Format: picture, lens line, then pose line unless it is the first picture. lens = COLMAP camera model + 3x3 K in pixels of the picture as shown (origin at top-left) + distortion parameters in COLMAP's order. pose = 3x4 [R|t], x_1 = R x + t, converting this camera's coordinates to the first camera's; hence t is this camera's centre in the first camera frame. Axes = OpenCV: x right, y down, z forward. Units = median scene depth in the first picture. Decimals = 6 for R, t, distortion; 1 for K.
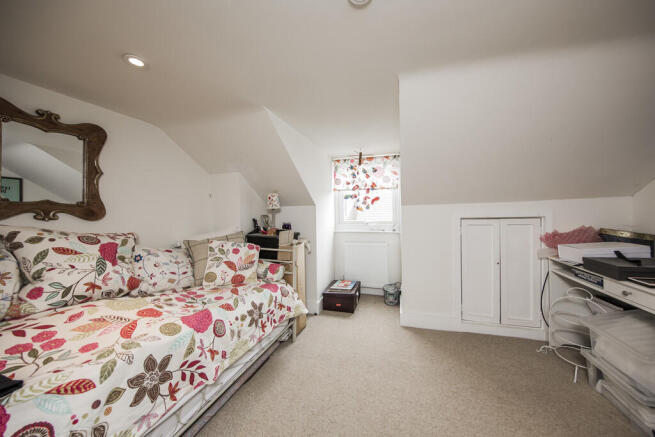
lens RADIAL K [[213.2, 0, 333.4], [0, 213.2, 216.1], [0, 0, 1]] dist [0.000505, -0.005475]
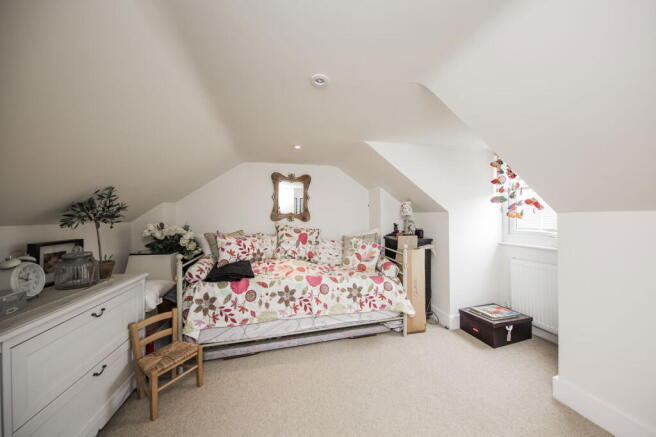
lens RADIAL K [[213.6, 0, 333.9], [0, 213.6, 216.1], [0, 0, 1]] dist [0.000505, -0.005475]
pose [[0.538482, 0.013642, -0.842527, 0.716774], [-0.016333, 0.999850, 0.005750, -0.046880], [0.842479, 0.010665, 0.538624, 0.118559]]
